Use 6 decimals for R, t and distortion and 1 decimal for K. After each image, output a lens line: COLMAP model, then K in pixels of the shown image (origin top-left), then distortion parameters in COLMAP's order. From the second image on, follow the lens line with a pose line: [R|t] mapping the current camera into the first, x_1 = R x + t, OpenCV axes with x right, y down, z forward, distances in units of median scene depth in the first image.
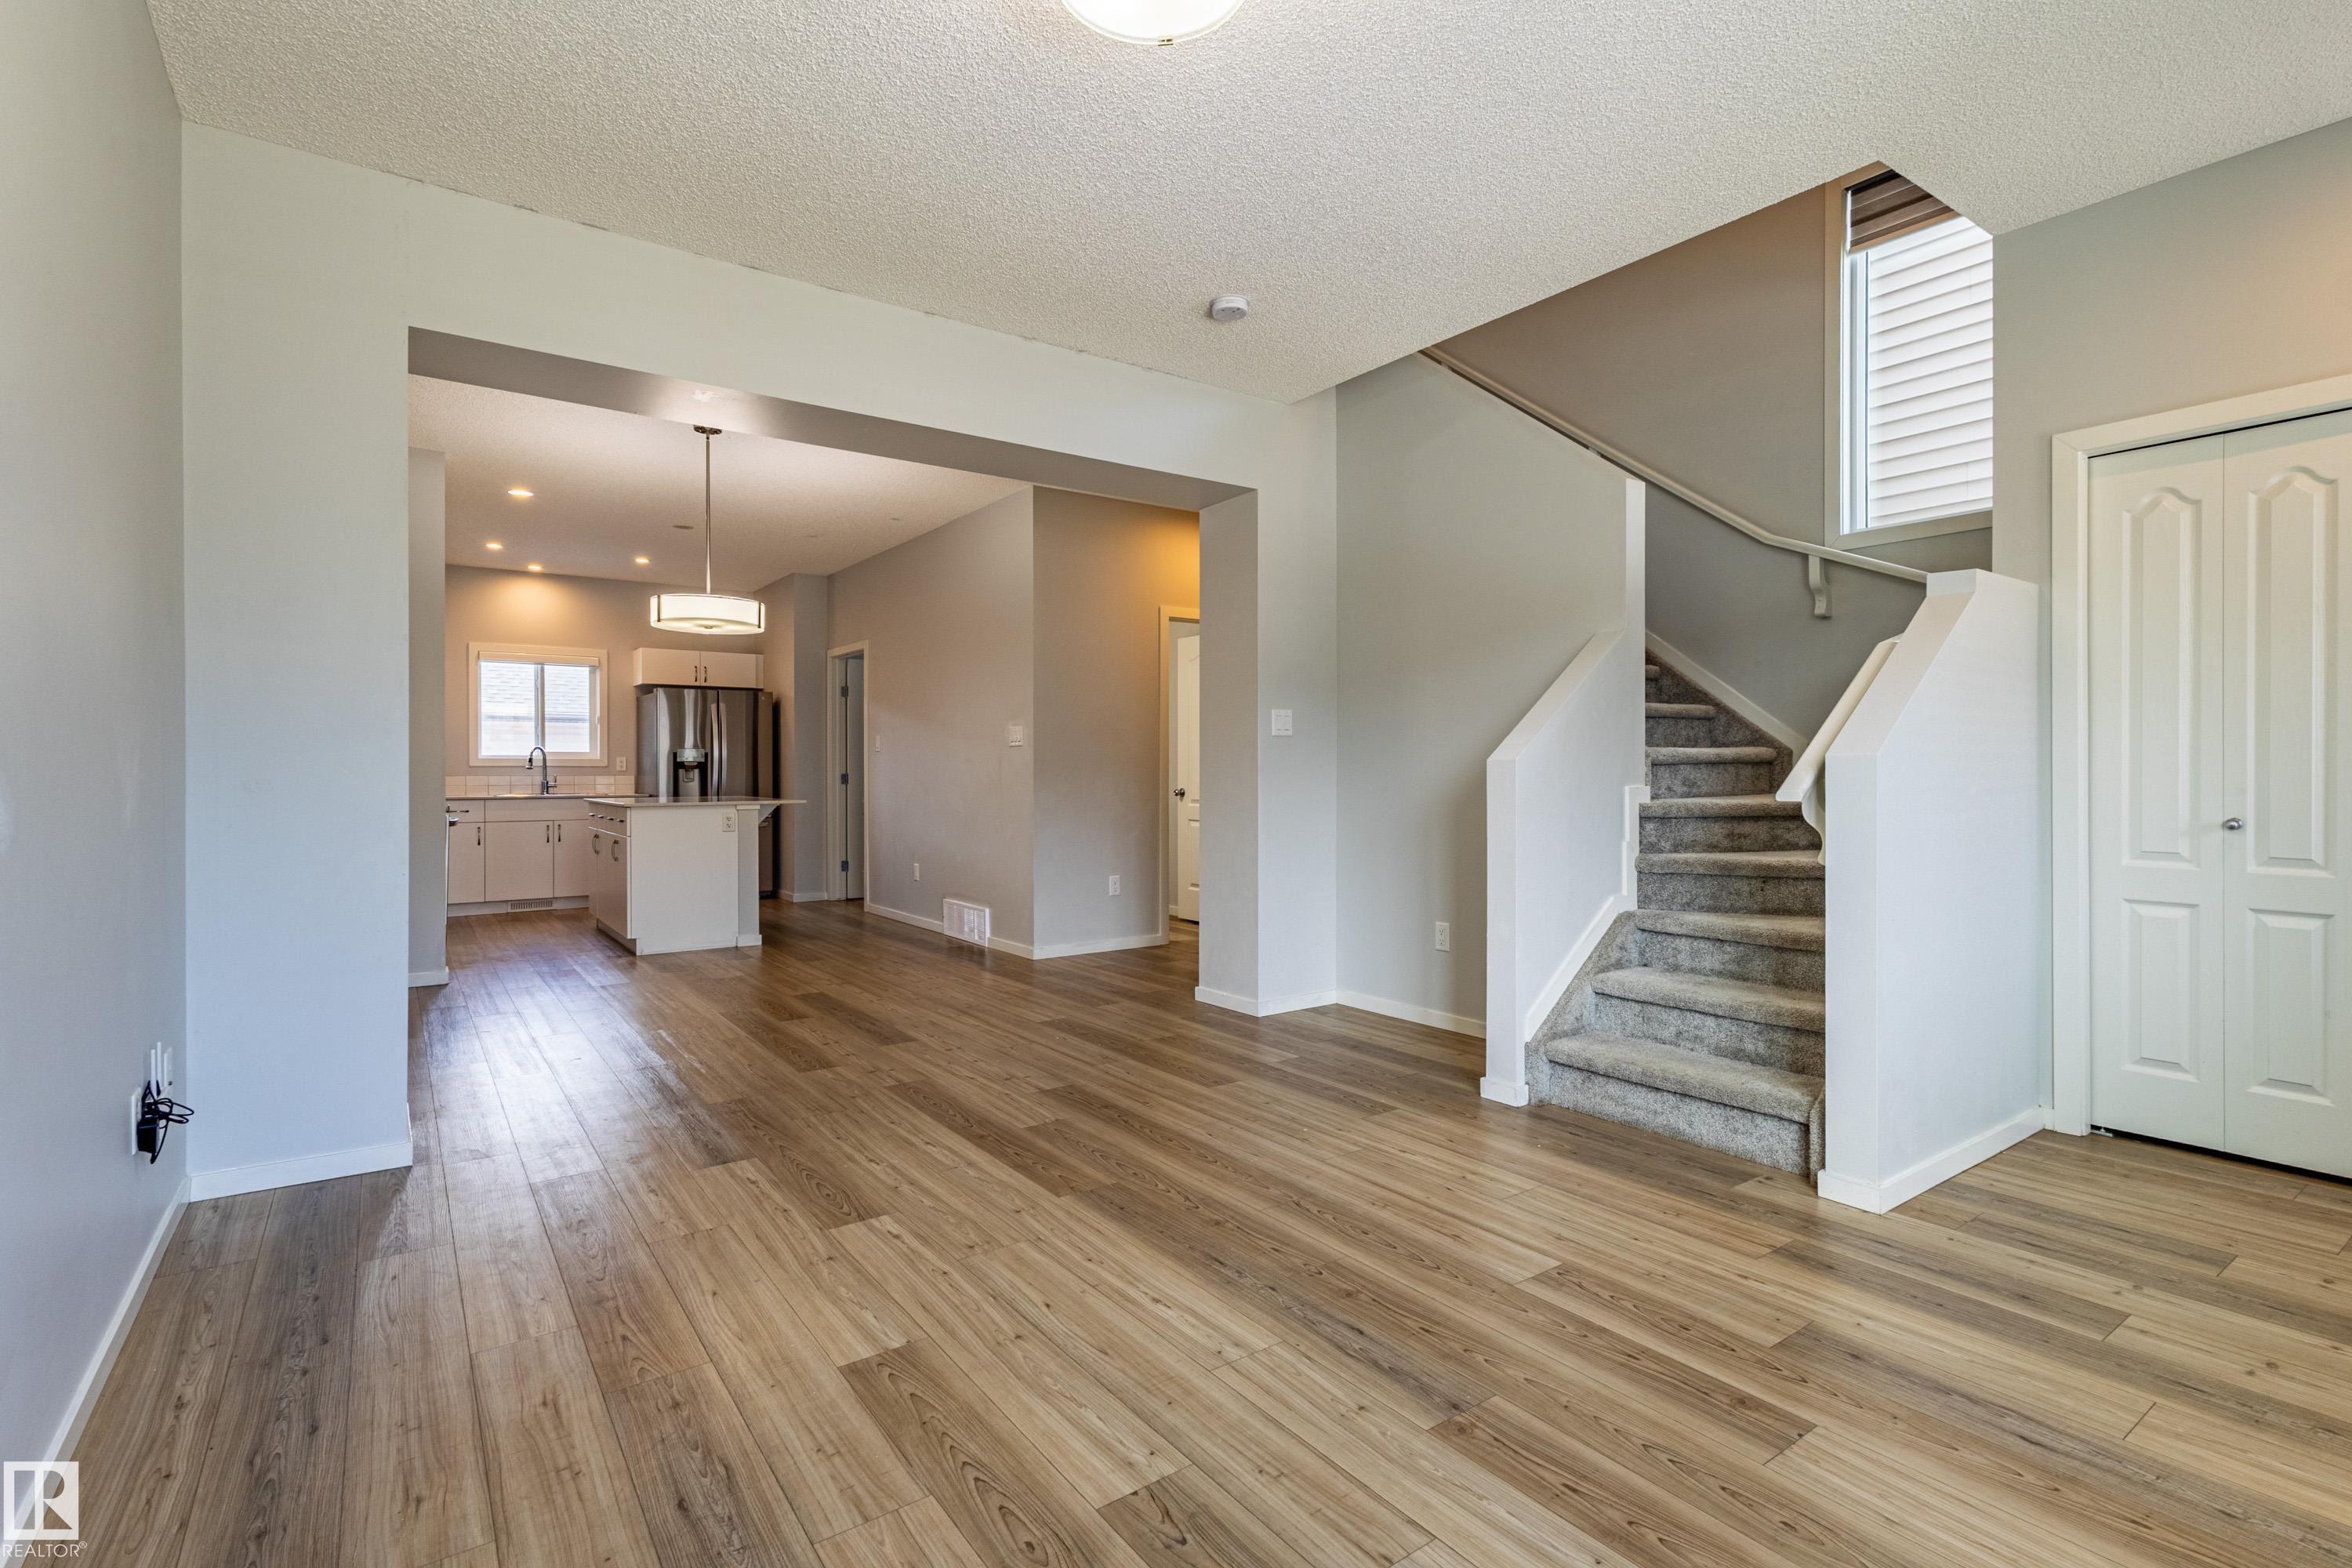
lens RADIAL K [[1095.3, 0, 1185.7], [0, 1095.3, 772.1], [0, 0, 1]] dist [0.002080, 0.002684]
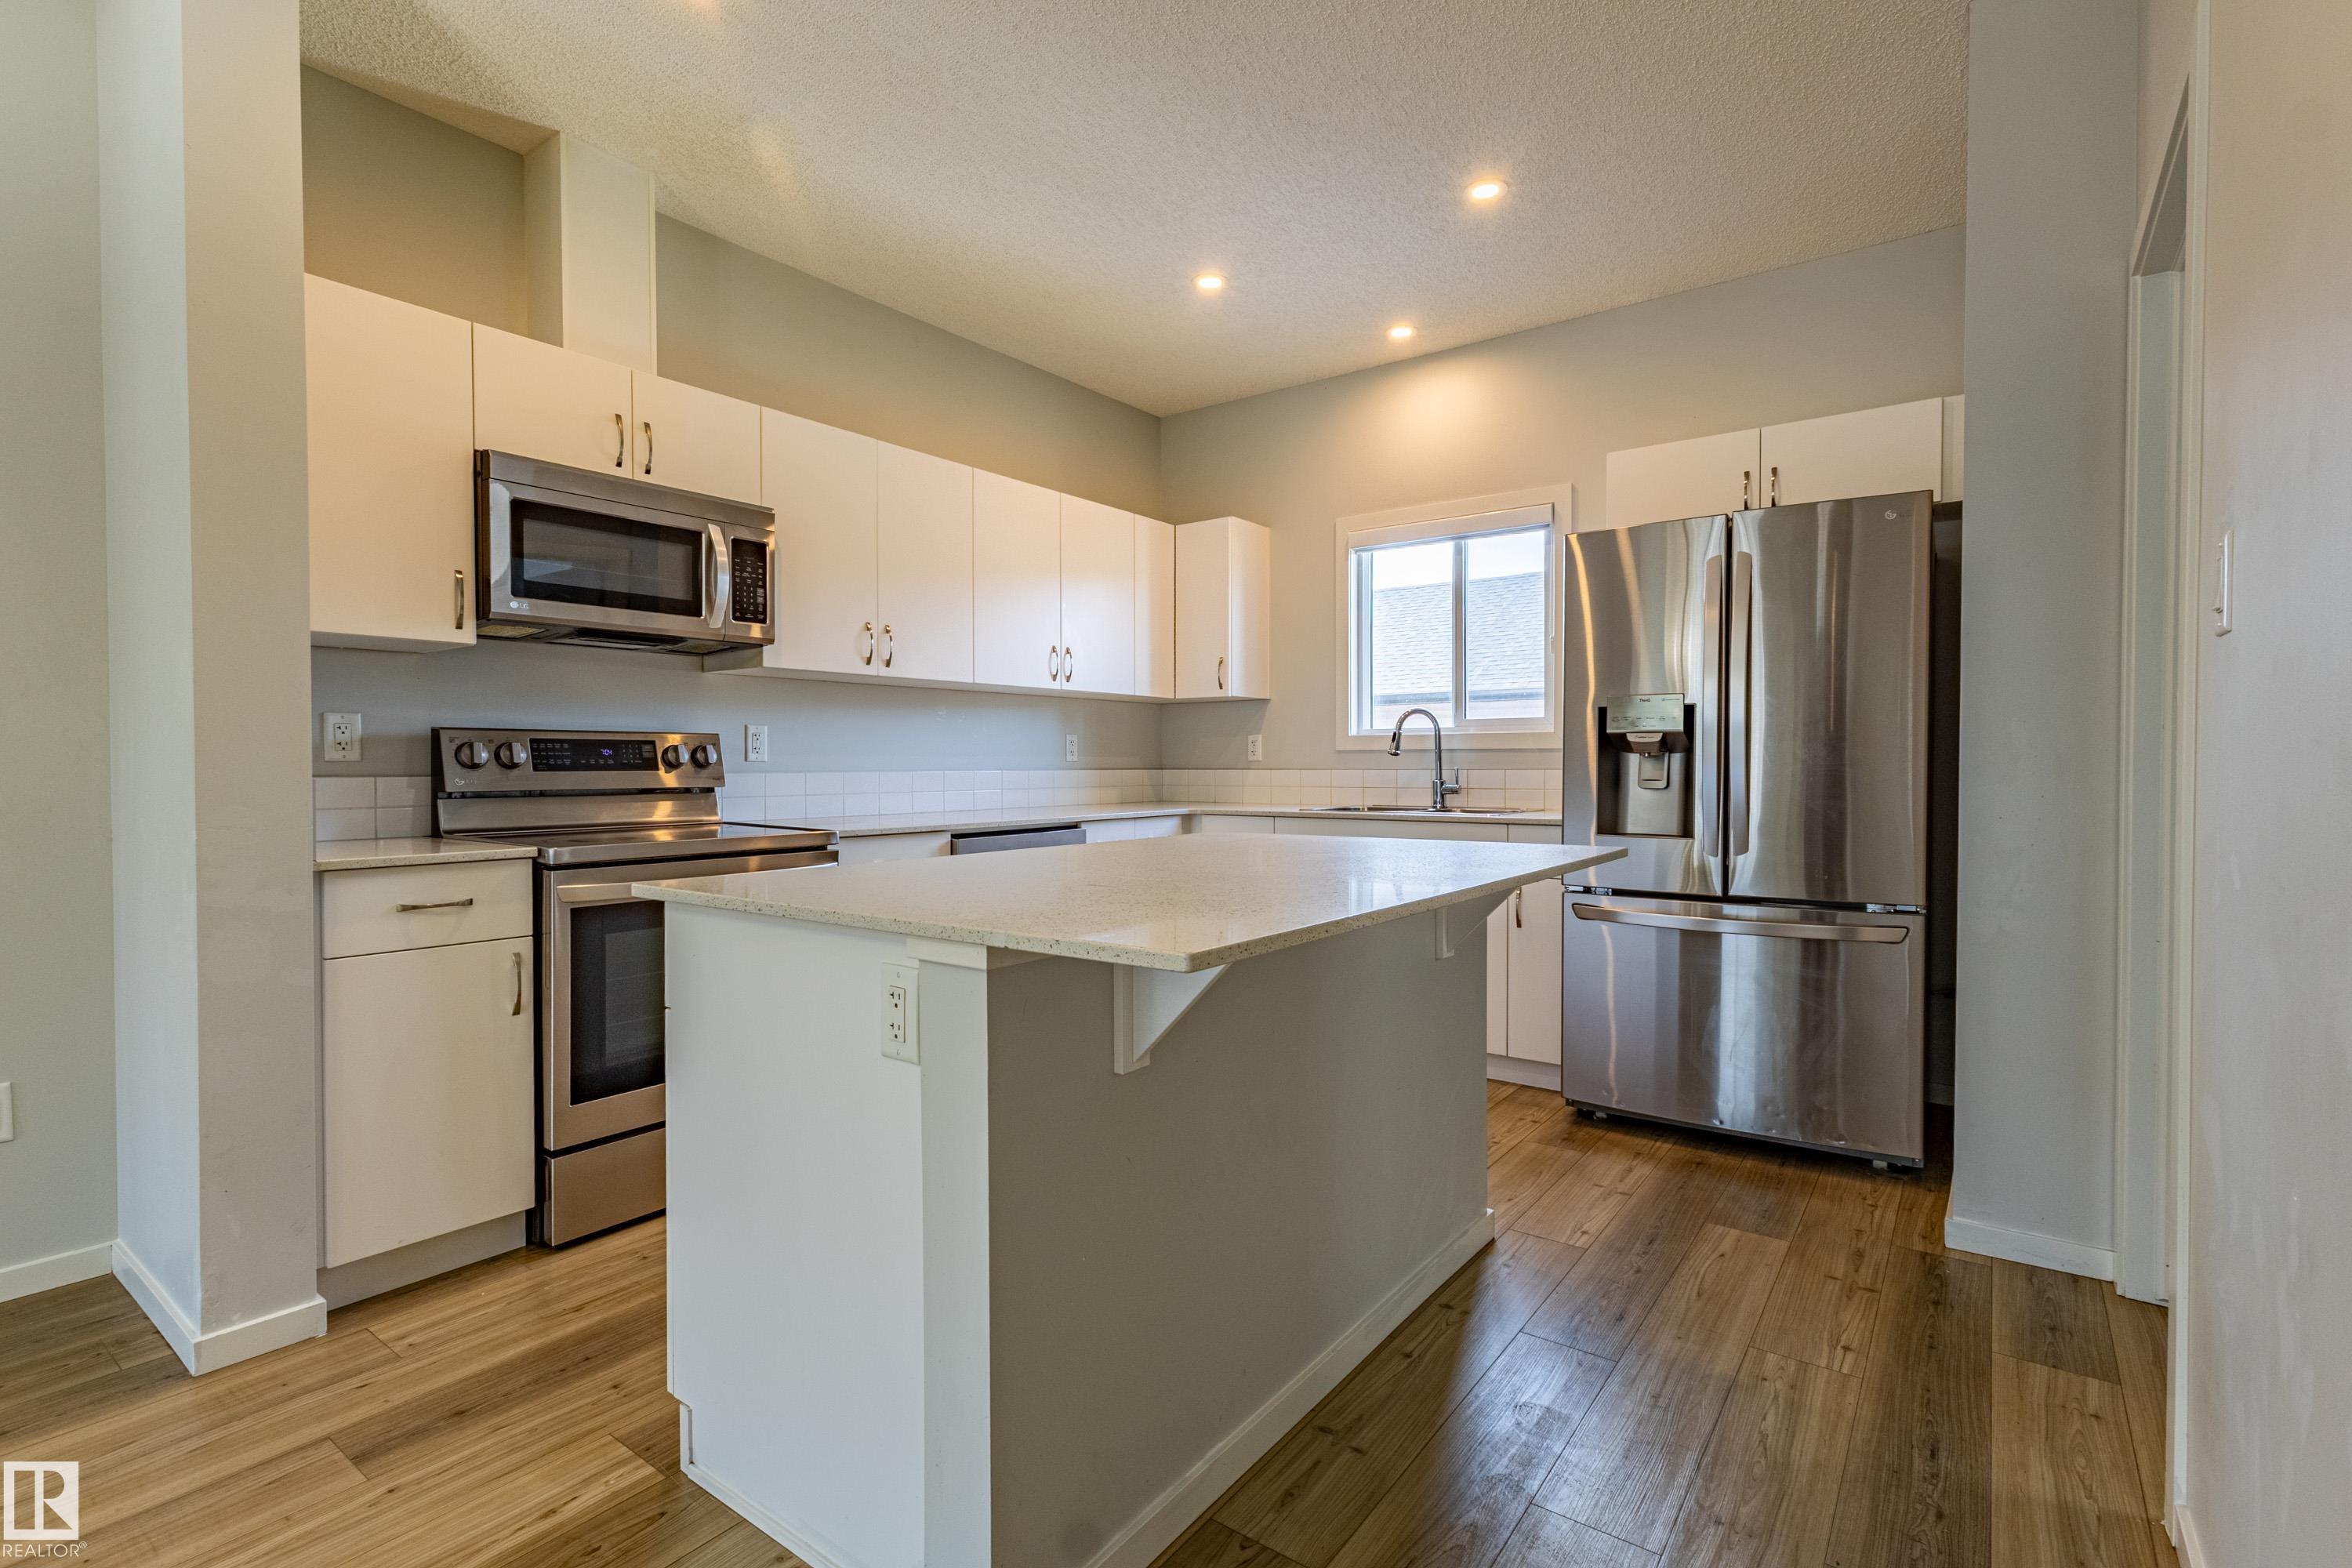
lens RADIAL K [[1095.3, 0, 1191.3], [0, 1095.3, 806.6], [0, 0, 1]] dist [0.002080, 0.002684]
pose [[0.308079, 0.041198, -0.950468, -0.389786], [-0.001257, 0.999079, 0.042897, -0.001925], [0.951360, -0.012021, 0.307847, 1.809771]]
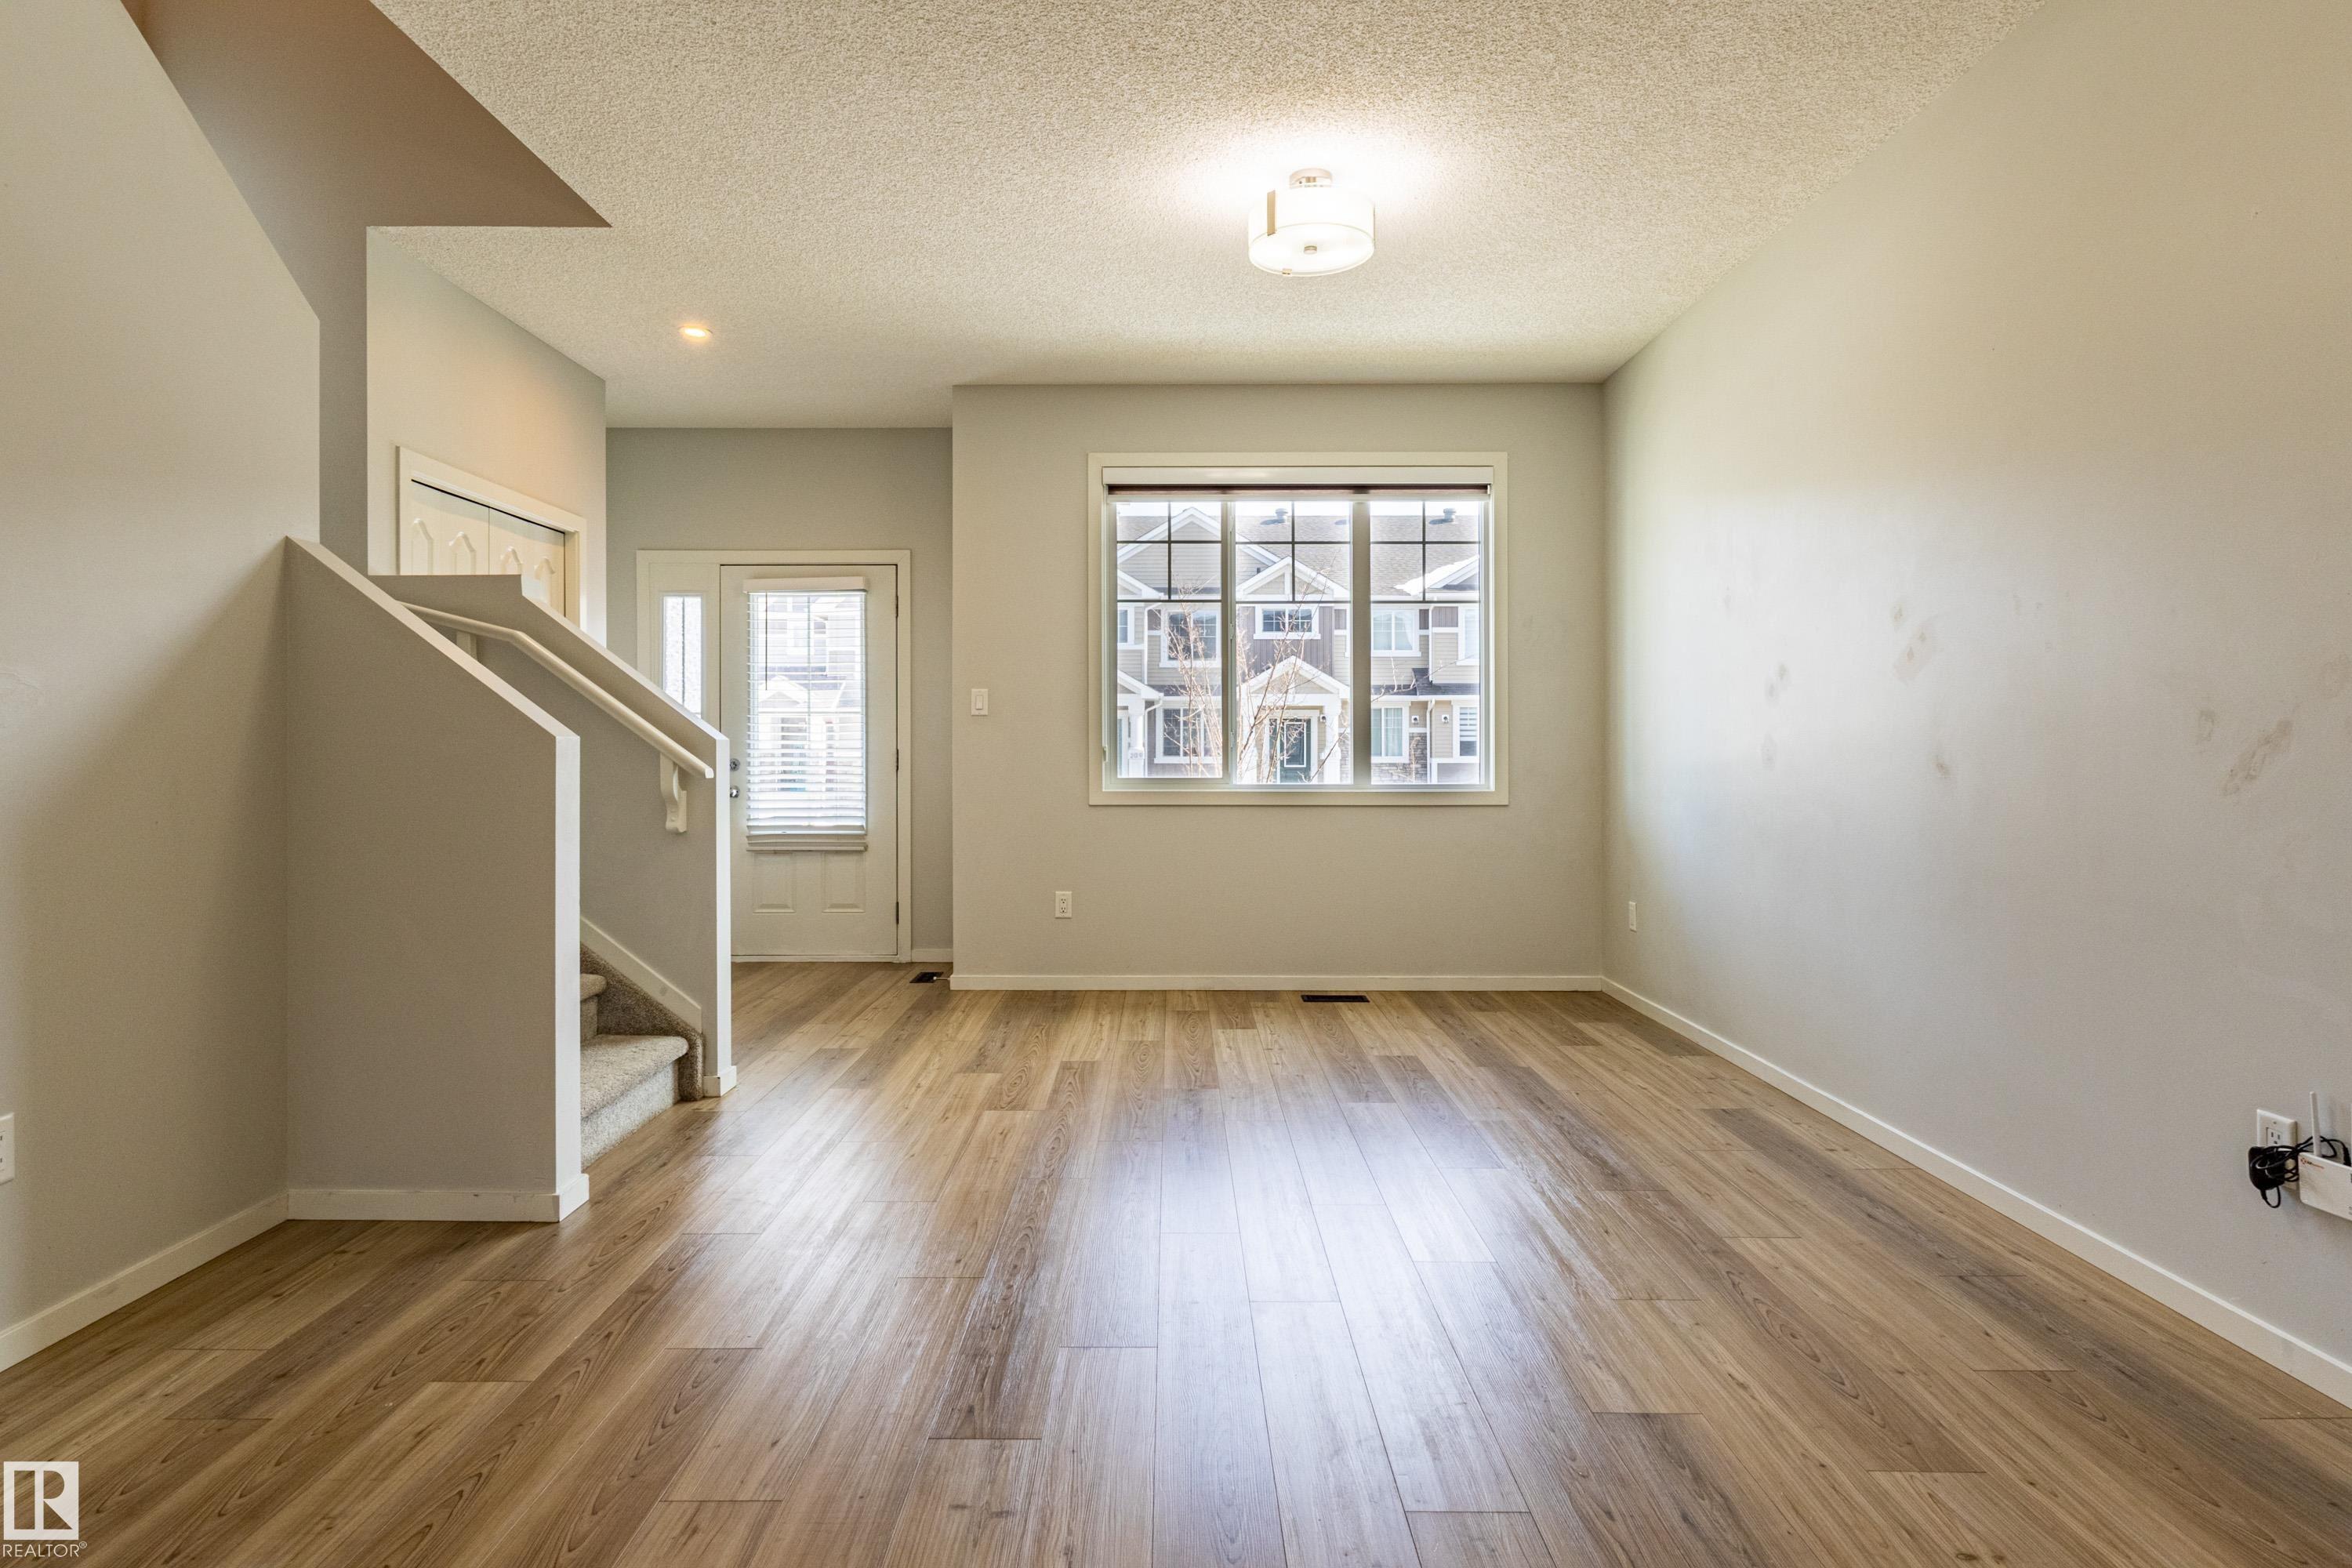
lens RADIAL K [[1267.8, 0, 1164.2], [0, 1267.8, 743.4], [0, 0, 1]] dist [-0.002036, 0.004158]
pose [[-0.803566, 0.007140, 0.595172, -0.508303], [0.004240, 0.999971, -0.006273, 0.000019], [-0.595200, -0.002517, -0.803574, 1.393682]]
